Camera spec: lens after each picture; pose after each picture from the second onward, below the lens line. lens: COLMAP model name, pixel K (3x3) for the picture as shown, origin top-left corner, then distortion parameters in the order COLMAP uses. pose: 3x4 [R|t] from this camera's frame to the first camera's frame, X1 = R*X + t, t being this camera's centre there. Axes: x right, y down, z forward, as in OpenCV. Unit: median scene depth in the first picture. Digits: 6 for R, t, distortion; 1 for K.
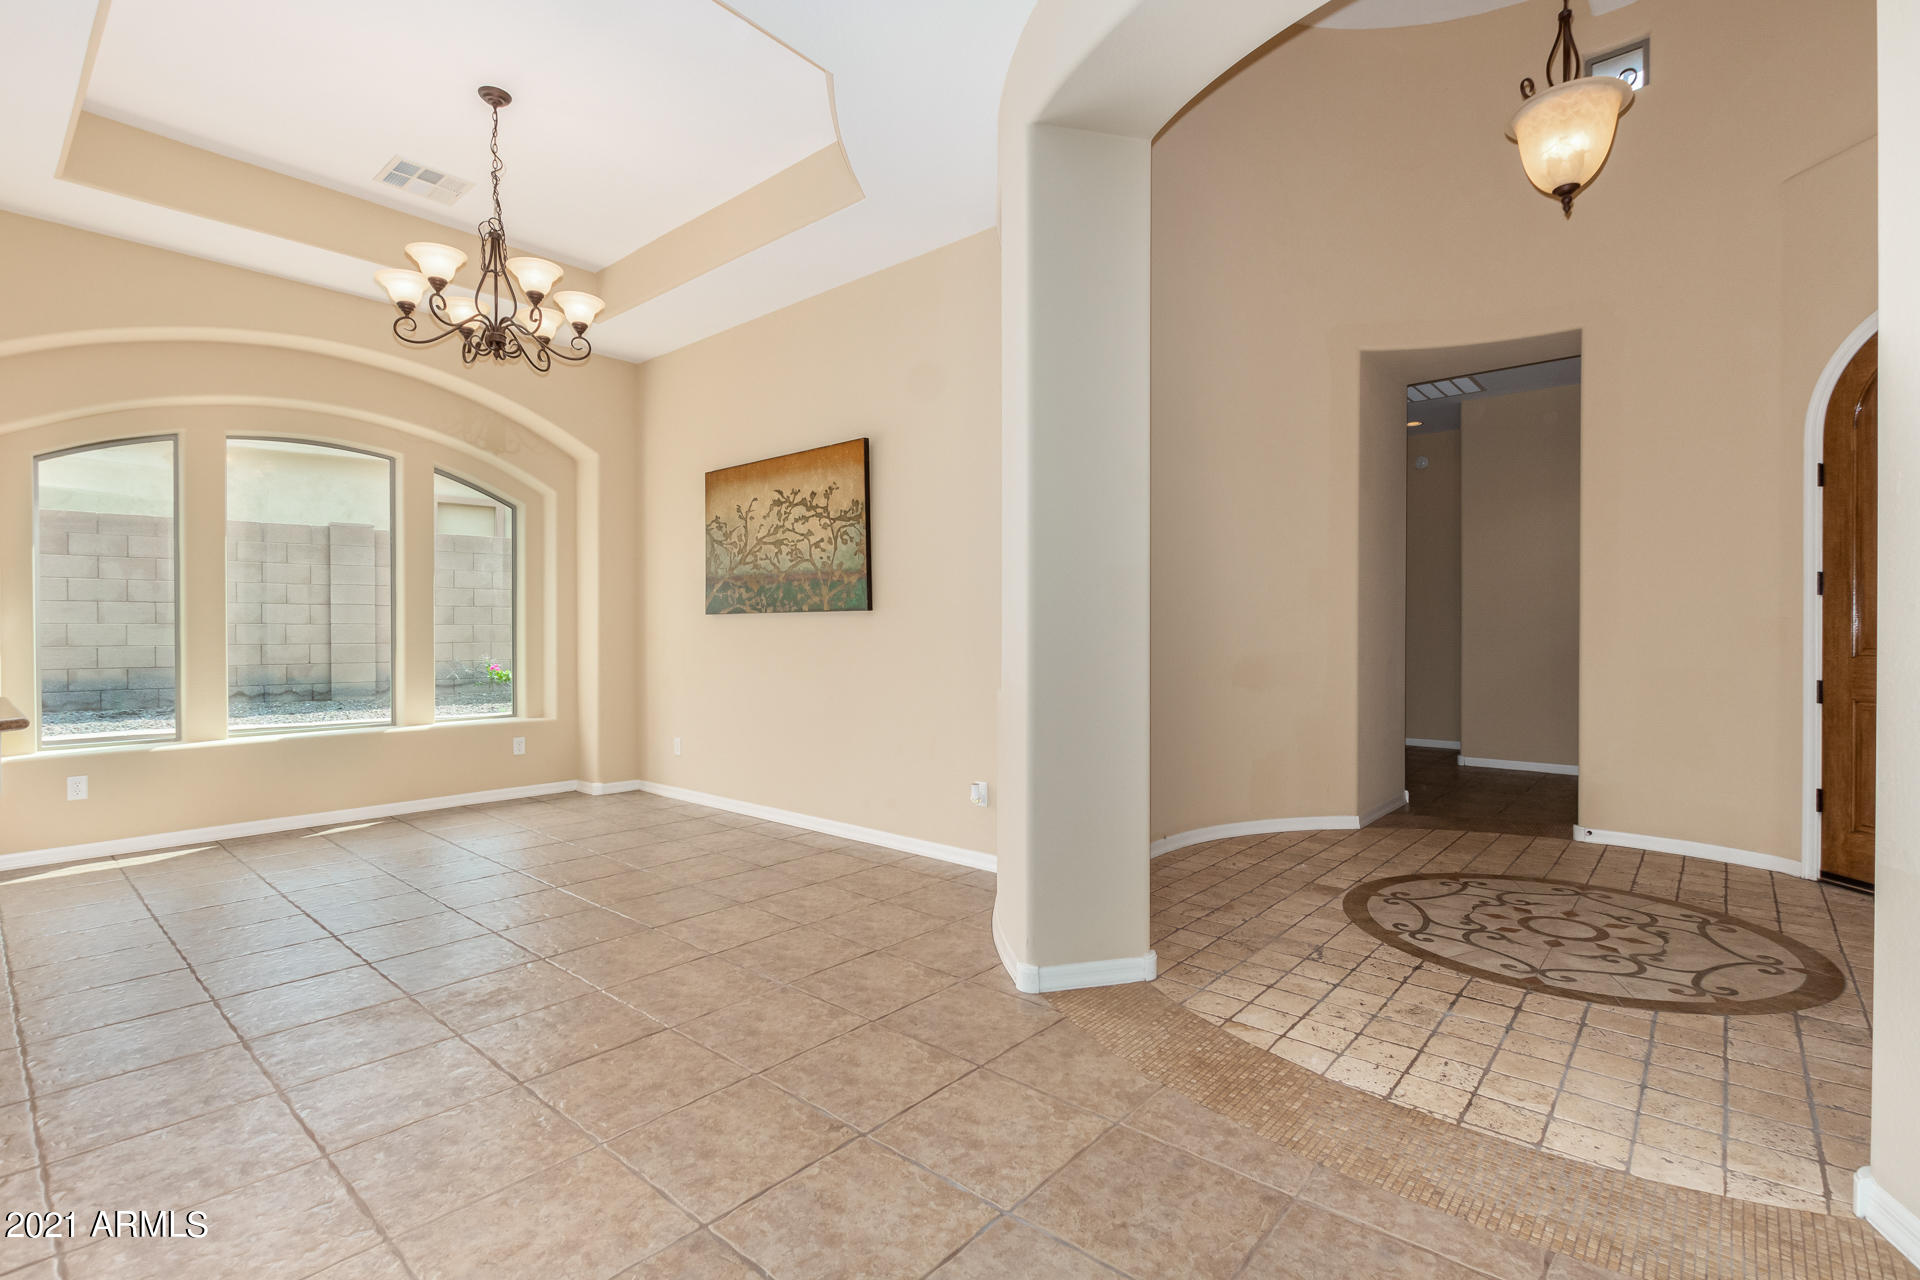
lens RADIAL K [[885.1, 0, 960.0], [0, 885.1, 640.0], [0, 0, 1]] dist [0.000848, -0.000185]
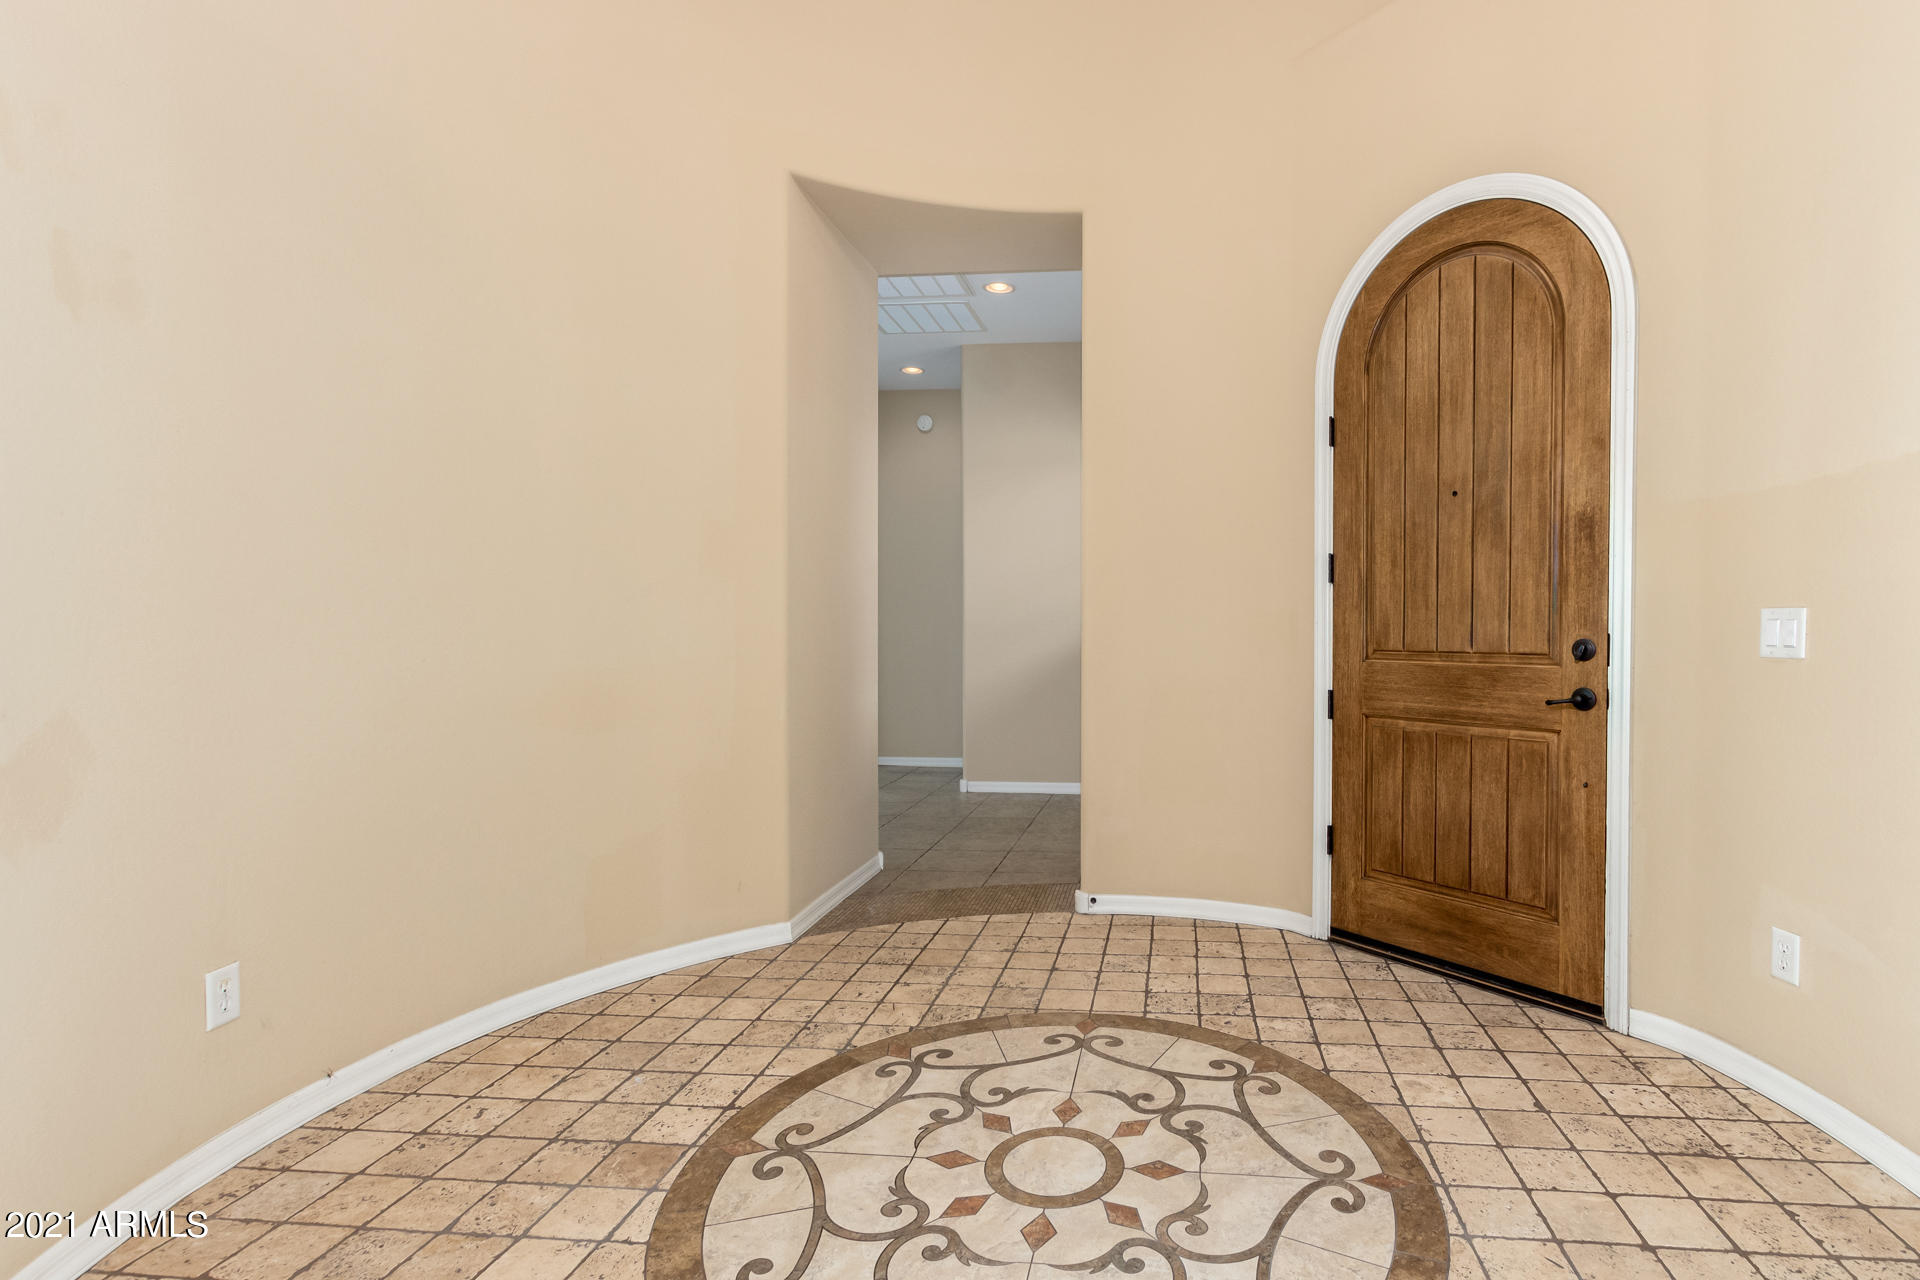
lens RADIAL K [[885.1, 0, 960.0], [0, 885.1, 640.0], [0, 0, 1]] dist [0.000848, -0.000185]
pose [[0.891299, -0.003978, 0.453398, 0.347747], [0.002810, 0.999991, 0.003250, -0.003381], [-0.453407, -0.001622, 0.891302, 0.491590]]
